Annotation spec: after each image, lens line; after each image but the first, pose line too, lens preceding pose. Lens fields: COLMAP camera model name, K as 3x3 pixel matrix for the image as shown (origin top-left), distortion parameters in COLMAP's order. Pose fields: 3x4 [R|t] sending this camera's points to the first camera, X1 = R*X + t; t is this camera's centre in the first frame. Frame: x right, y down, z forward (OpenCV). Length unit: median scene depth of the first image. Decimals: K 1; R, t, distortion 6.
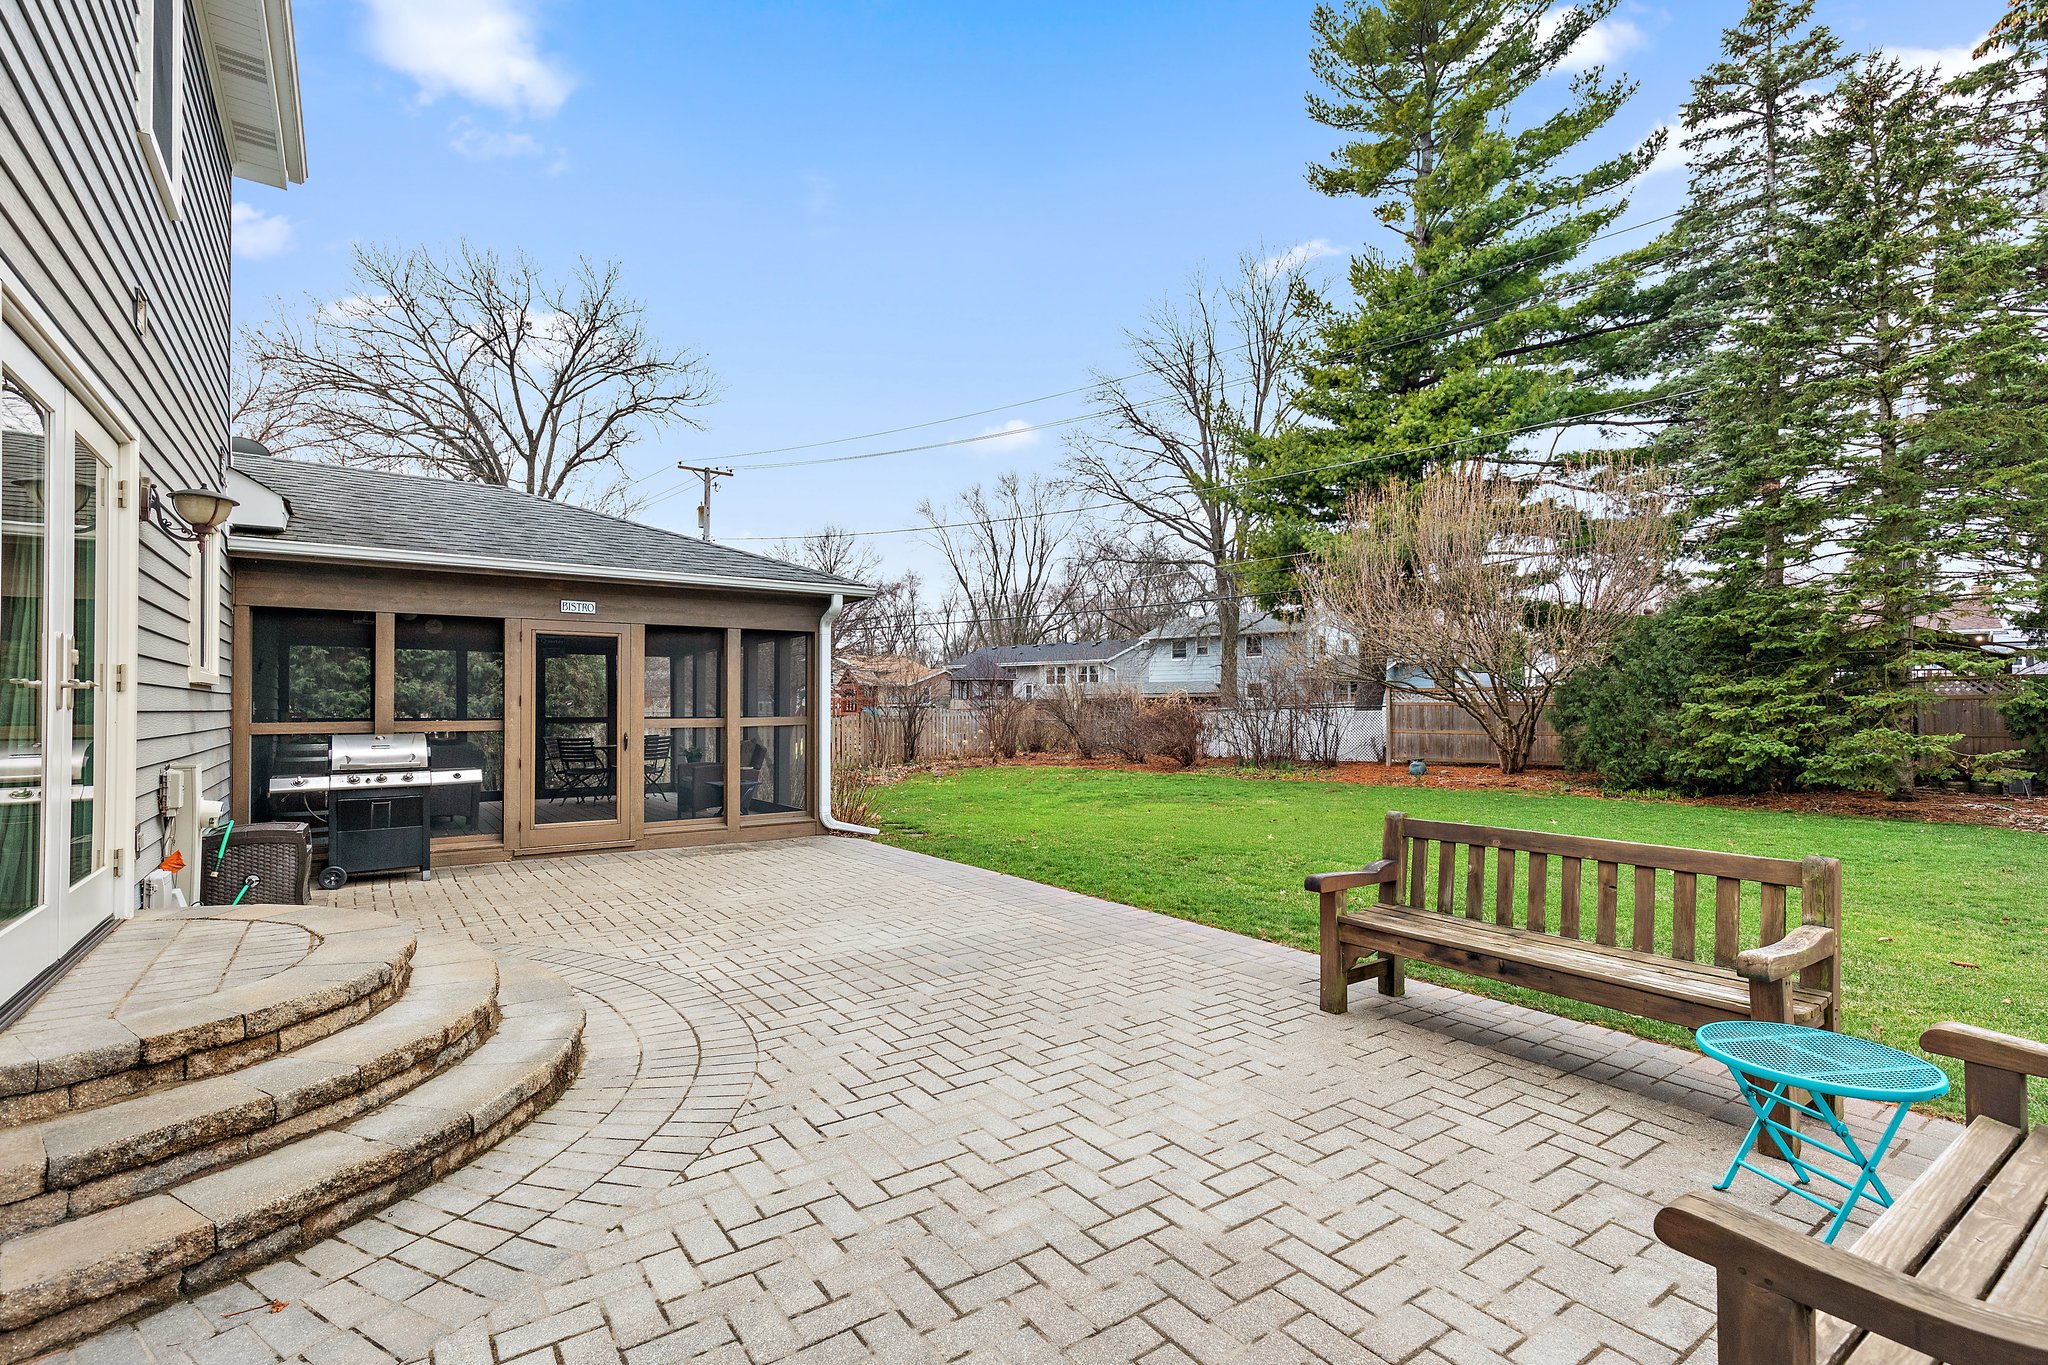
lens RADIAL K [[934.7, 0, 1022.2], [0, 934.7, 685.1], [0, 0, 1]] dist [-0.004128, -0.005365]
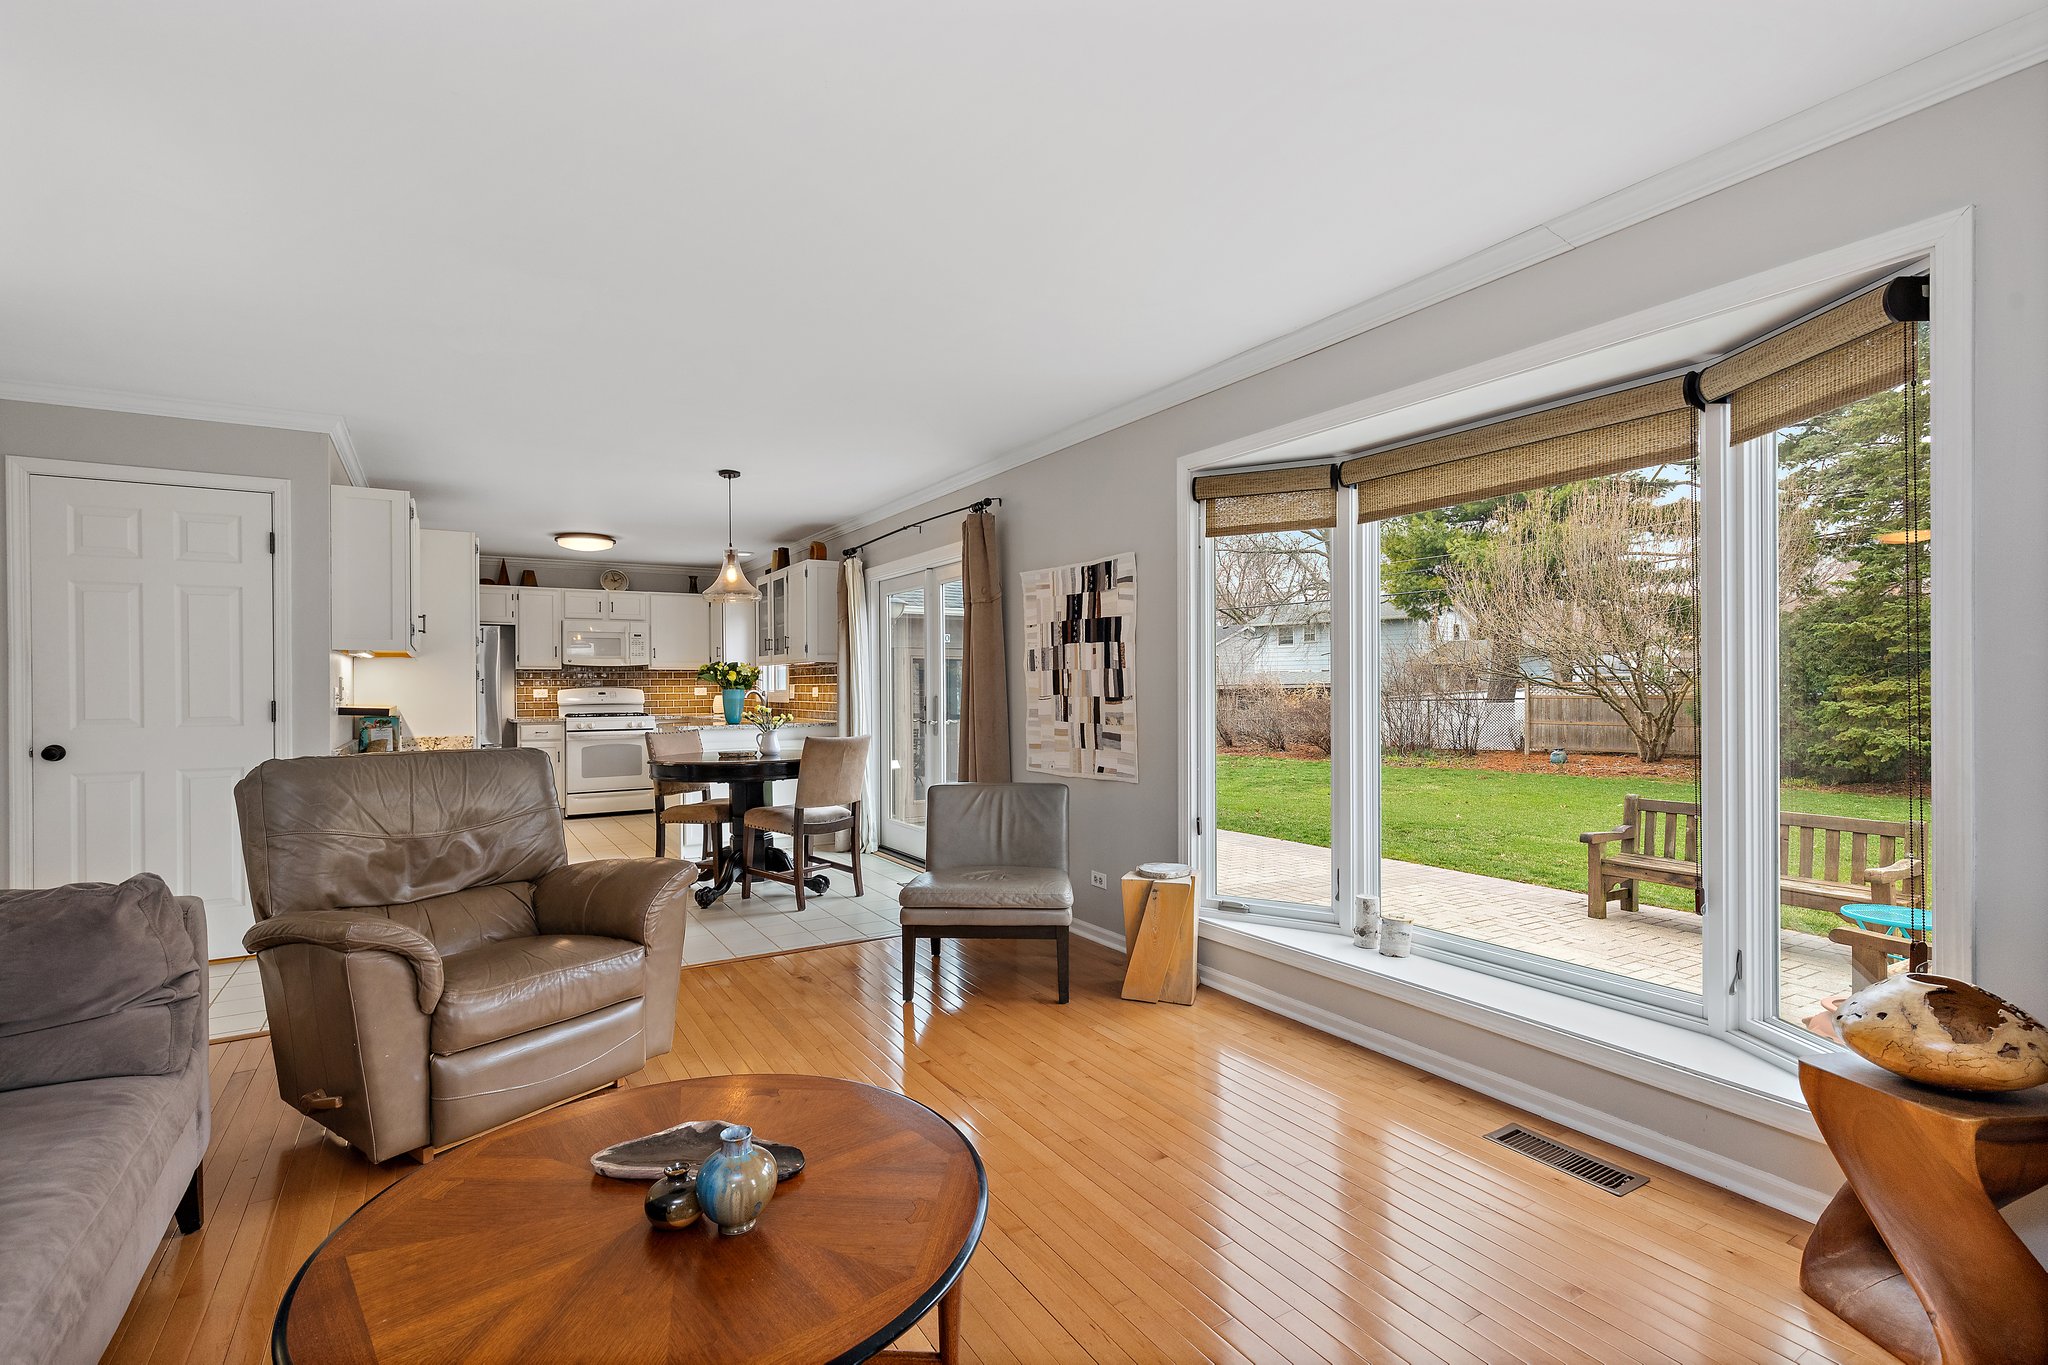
lens RADIAL K [[934.7, 0, 1031.1], [0, 934.7, 688.5], [0, 0, 1]] dist [-0.004128, -0.005365]
pose [[0.996467, -0.003114, -0.083932, -0.126617], [0.004833, 0.999783, 0.020282, -0.020465], [0.083851, -0.020616, 0.996265, -0.169009]]
